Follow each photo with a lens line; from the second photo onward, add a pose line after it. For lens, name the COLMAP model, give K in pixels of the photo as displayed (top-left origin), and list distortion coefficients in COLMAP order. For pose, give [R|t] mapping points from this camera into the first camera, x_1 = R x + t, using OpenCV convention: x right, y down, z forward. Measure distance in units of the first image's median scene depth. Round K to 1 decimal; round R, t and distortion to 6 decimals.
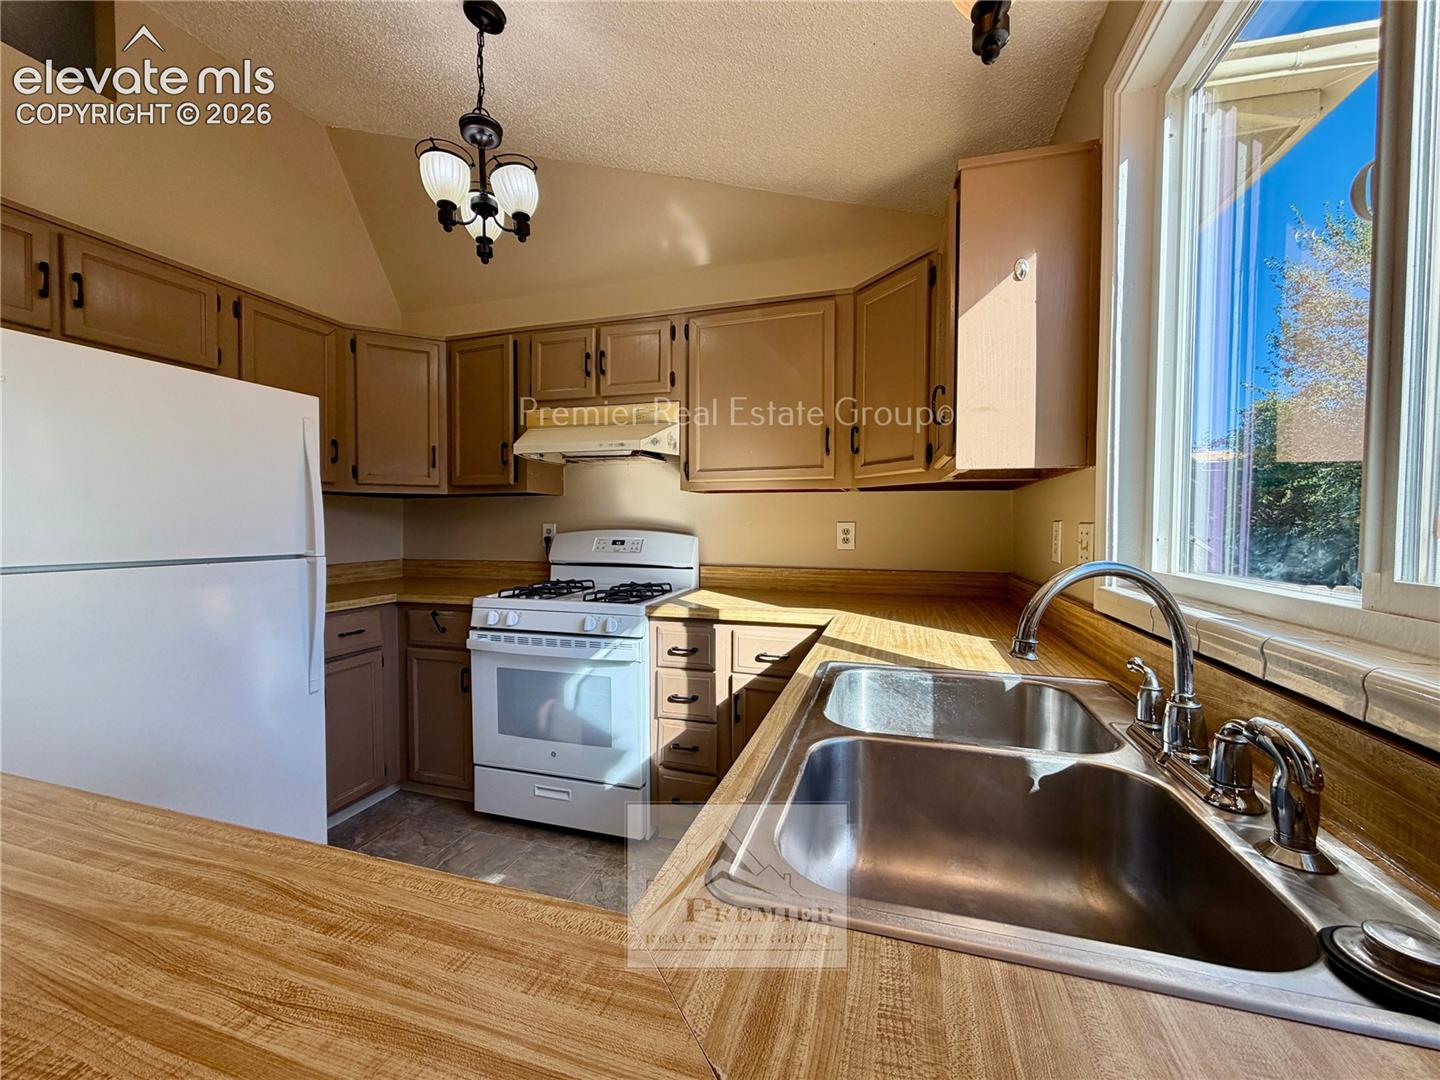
lens RADIAL K [[571.9, 0, 720.0], [0, 571.9, 540.0], [0, 0, 1]] dist [-0.002197, -0.000323]
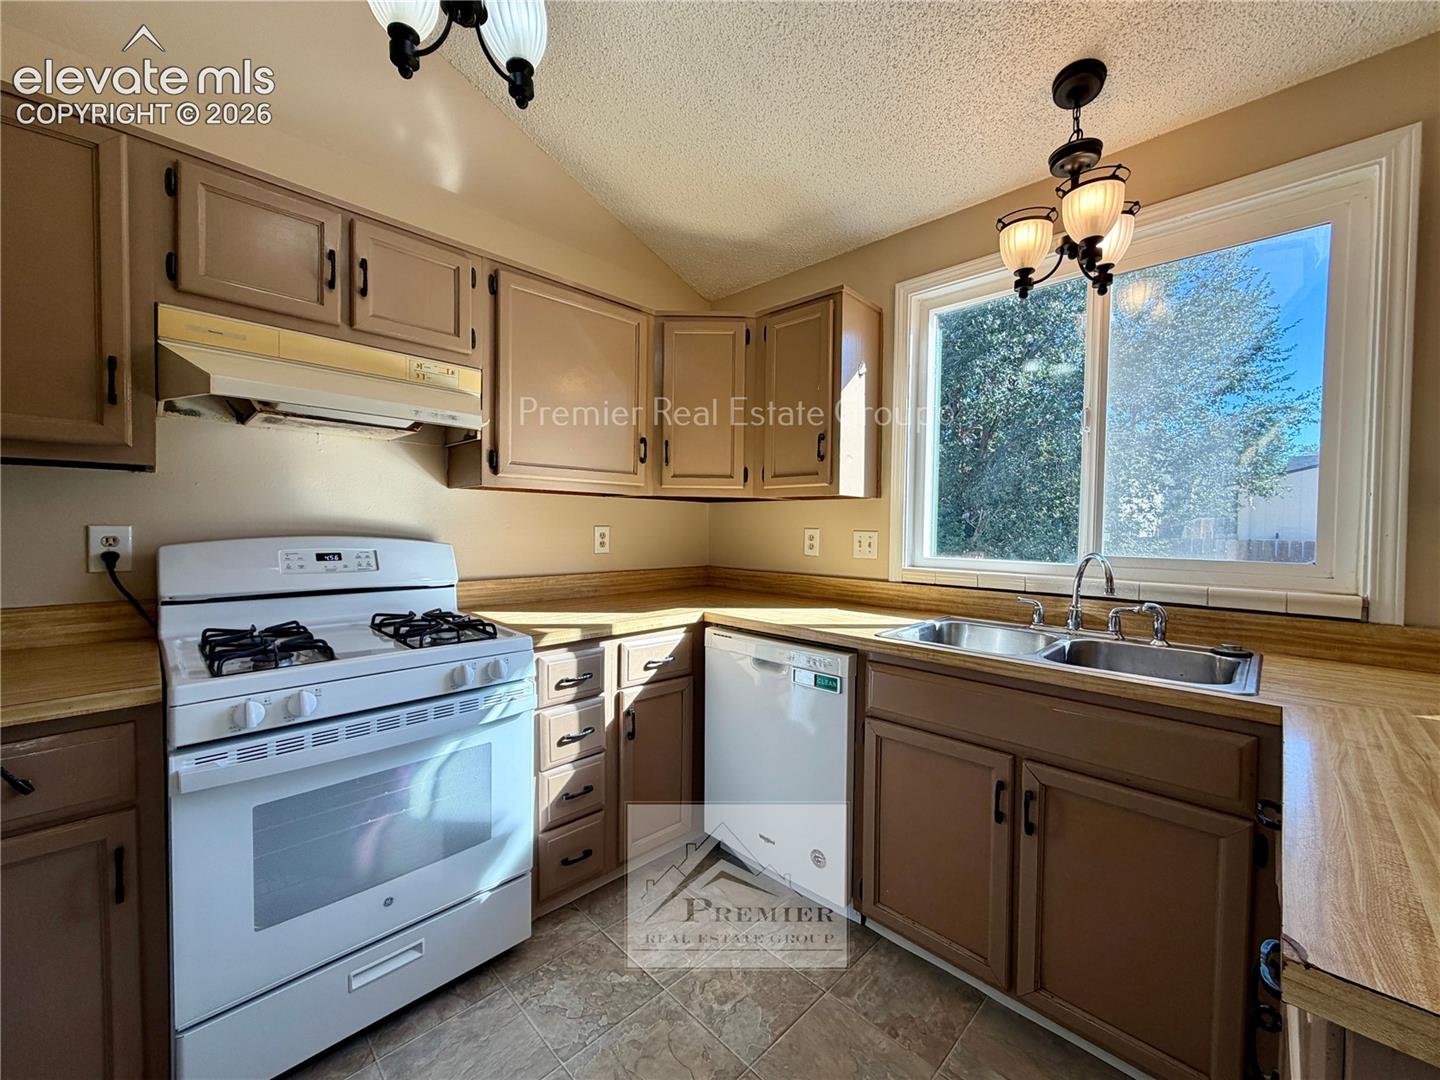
lens RADIAL K [[566.5, 0, 720.0], [0, 566.5, 540.0], [0, 0, 1]] dist [-0.001766, -0.000095]
pose [[0.458813, -0.020198, 0.888303, -0.674421], [0.012859, 0.999788, 0.016091, -0.023369], [-0.888440, 0.004040, 0.458976, 0.403821]]
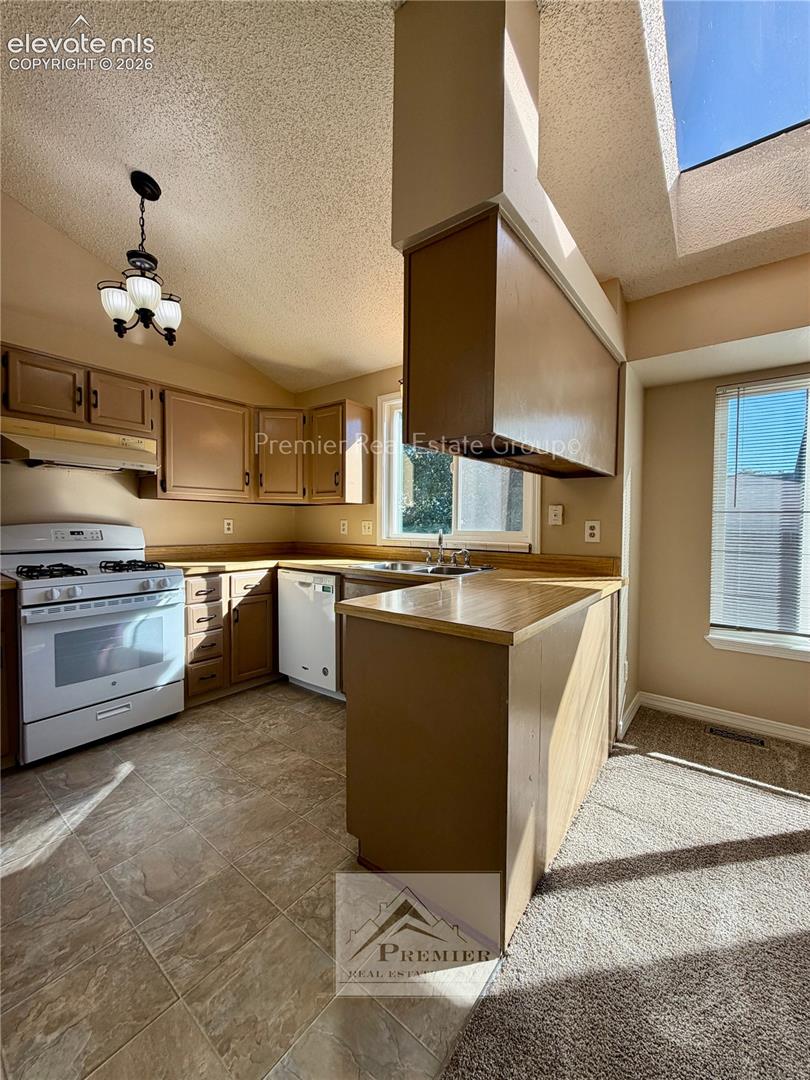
lens RADIAL K [[424.9, 0, 407.4], [0, 424.9, 536.4], [0, 0, 1]] dist [-0.001766, -0.000095]
pose [[0.347206, -0.028074, 0.937369, -1.021798], [0.019623, 0.999550, 0.022668, 0.005849], [-0.937583, 0.010524, 0.347601, -0.038692]]
